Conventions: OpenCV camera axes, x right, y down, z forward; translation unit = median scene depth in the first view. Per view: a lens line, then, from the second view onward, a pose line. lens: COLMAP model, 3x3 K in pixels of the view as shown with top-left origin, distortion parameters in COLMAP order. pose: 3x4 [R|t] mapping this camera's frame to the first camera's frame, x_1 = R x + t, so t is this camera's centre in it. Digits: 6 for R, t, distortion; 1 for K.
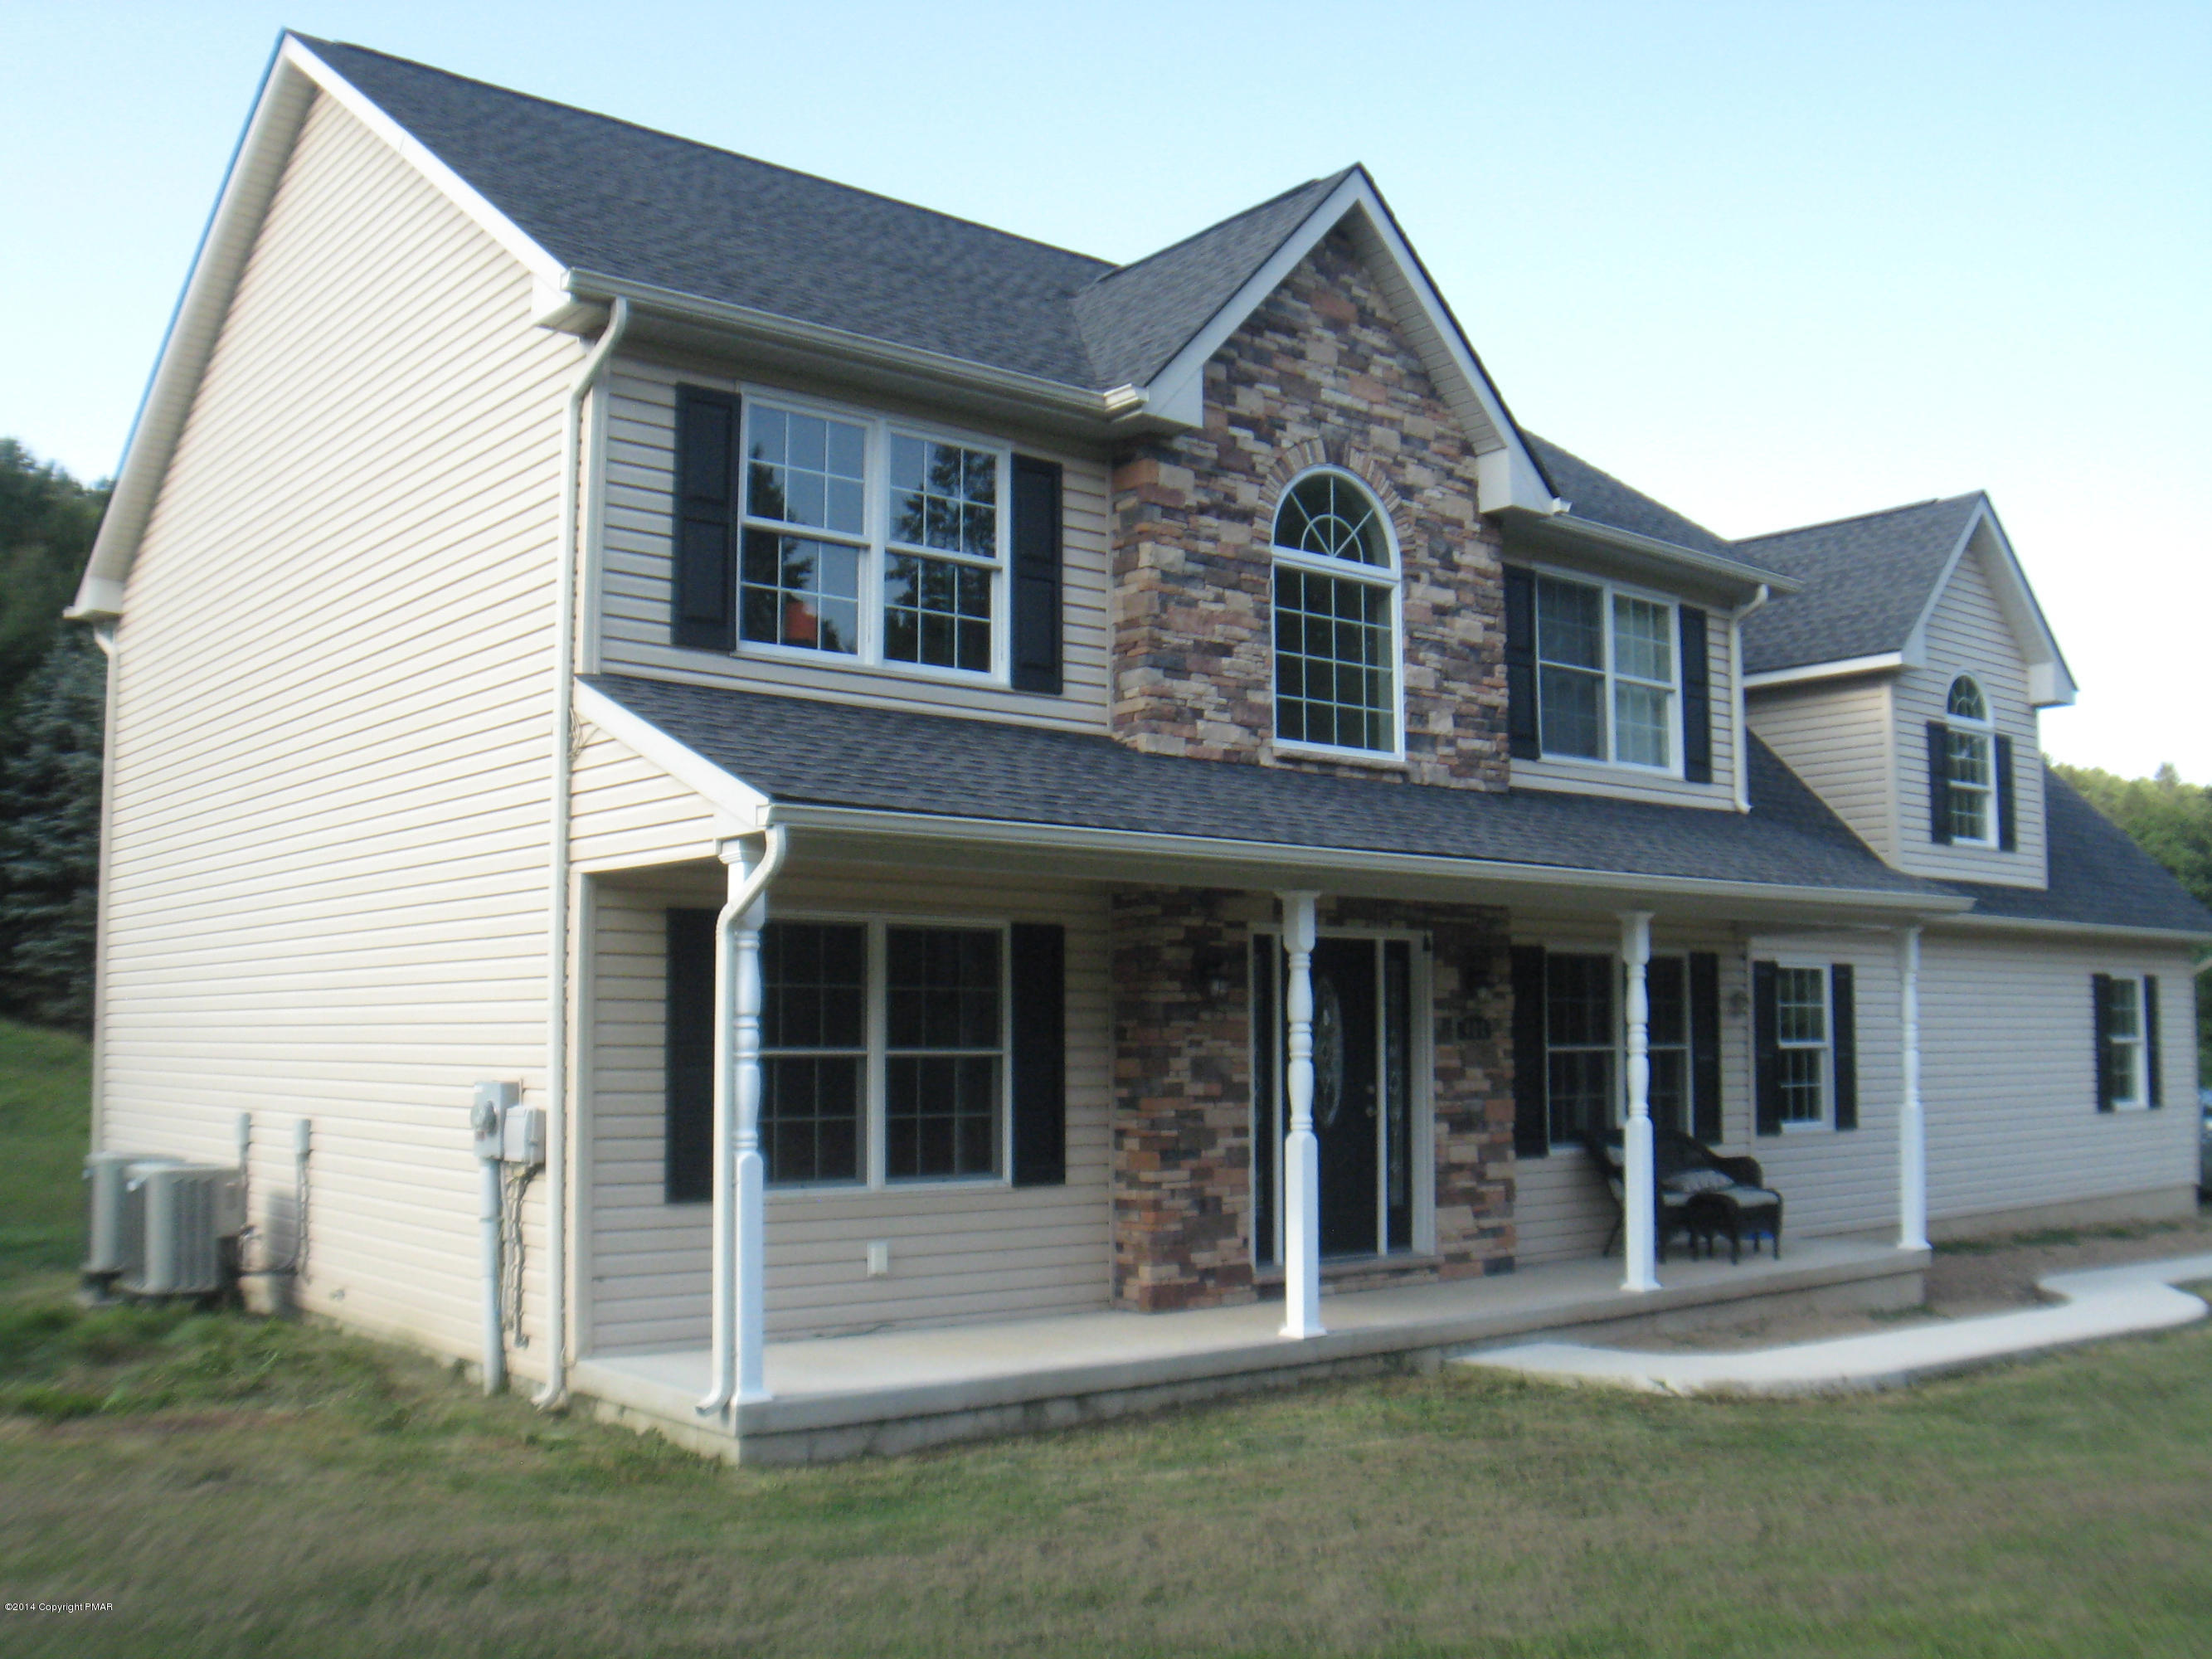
lens RADIAL K [[2163.4, 0, 1080.3], [0, 2163.4, 822.4], [0, 0, 1]] dist [-0.176630, 0.095964]
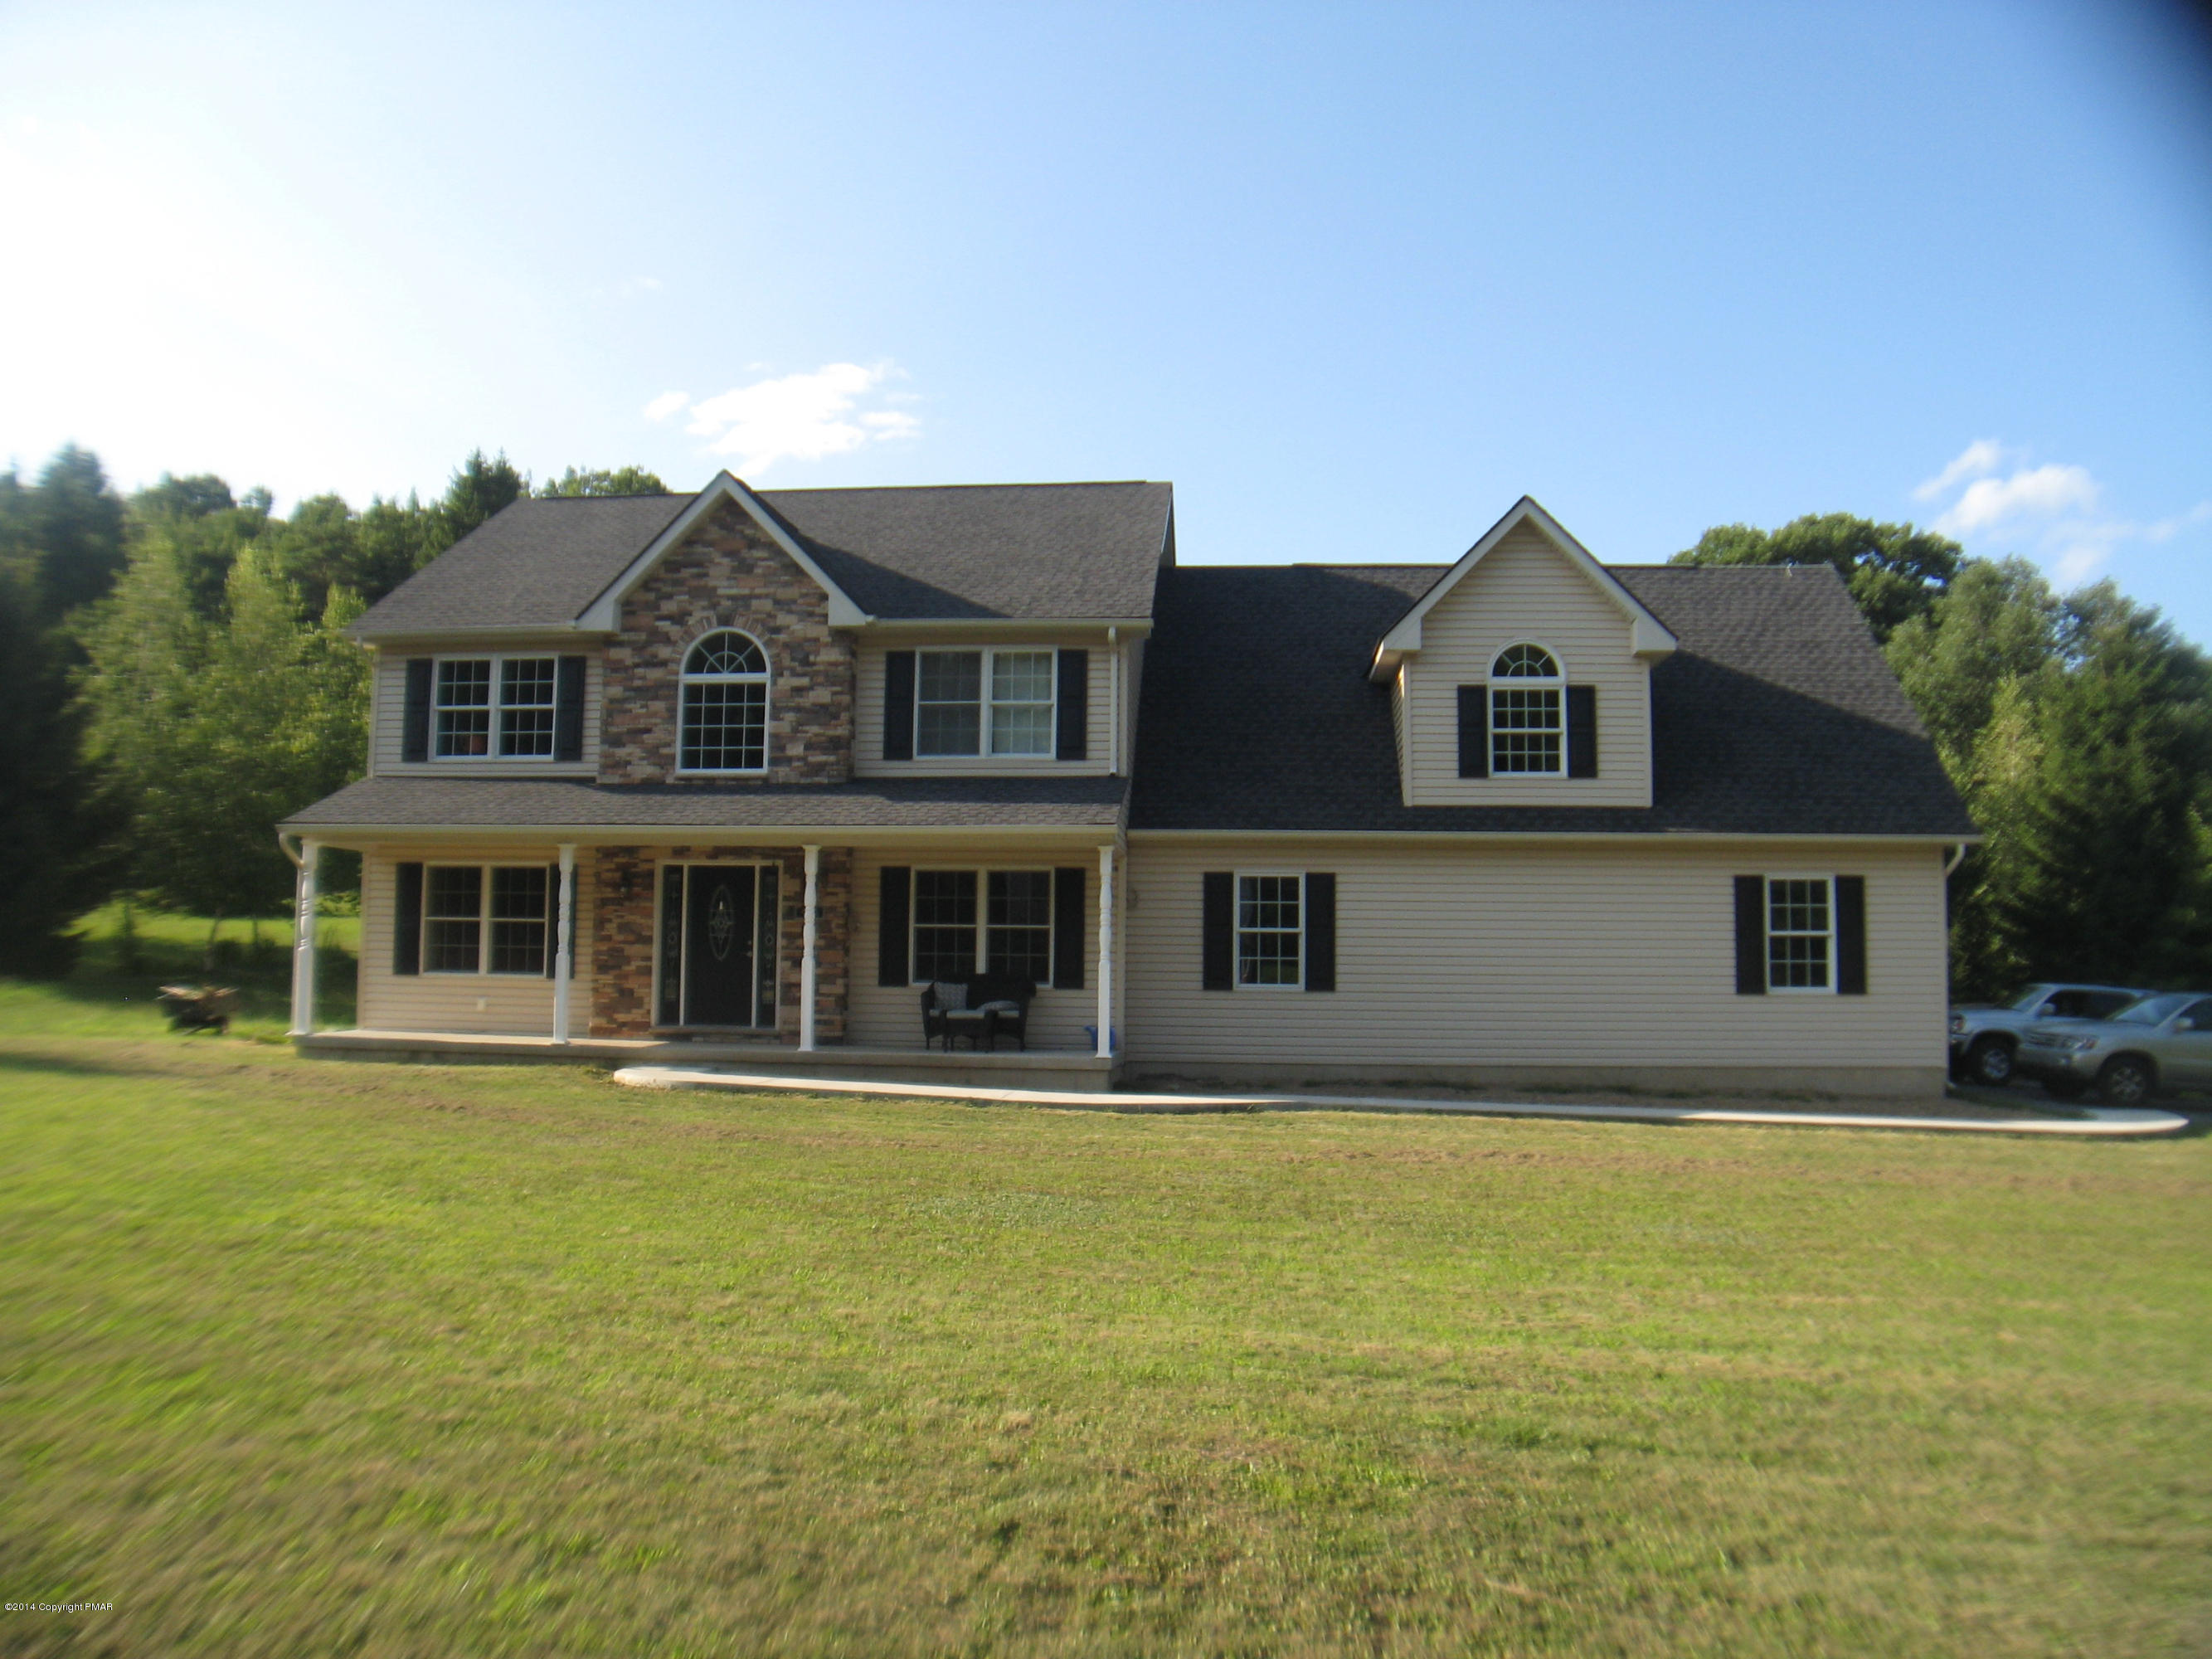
lens RADIAL K [[1614.7, 0, 1106.0], [0, 1614.7, 829.5], [0, 0, 1]] dist [-0.173537, 0.112563]
pose [[0.706497, -0.056796, -0.705433, 1.476371], [0.060335, 0.997979, -0.019923, 0.074487], [0.705139, -0.028486, 0.708496, 0.216109]]
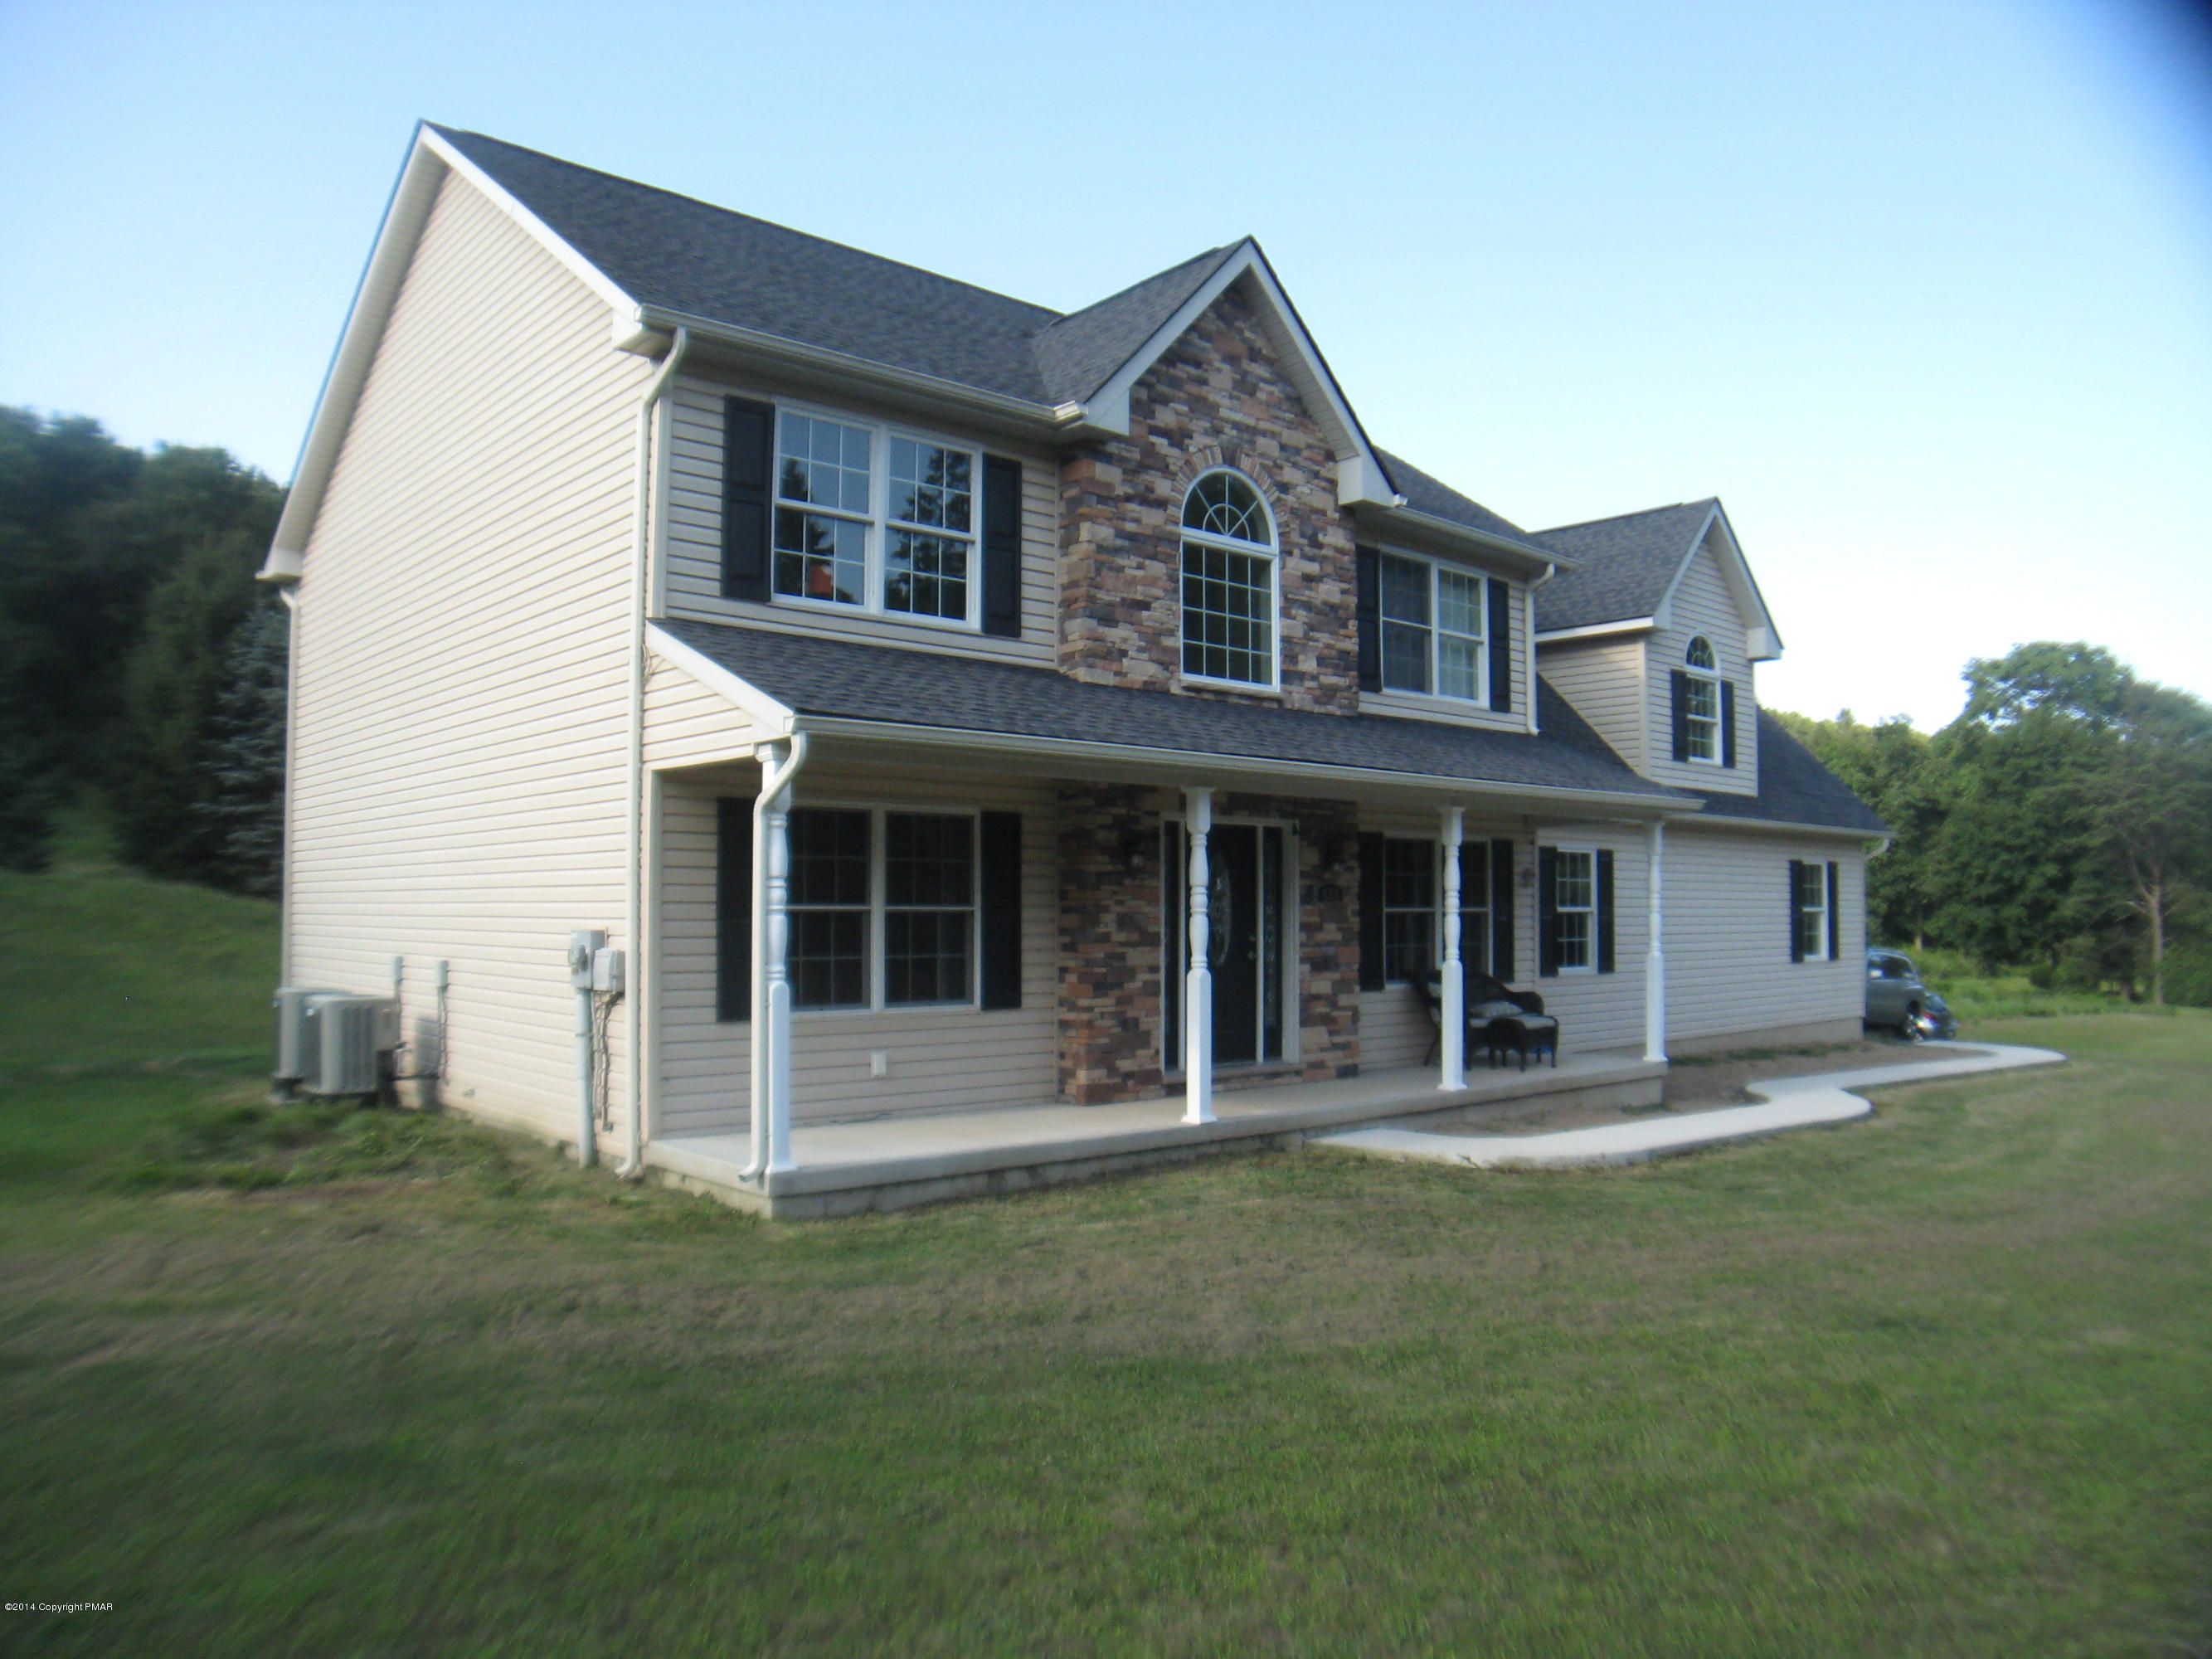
lens RADIAL K [[1614.7, 0, 1106.0], [0, 1614.7, 829.5], [0, 0, 1]] dist [-0.173537, 0.112563]
pose [[0.999129, 0.004308, 0.041502, 0.003346], [-0.006453, 0.998642, 0.051688, 0.006211], [-0.041223, -0.051911, 0.997801, 0.013922]]
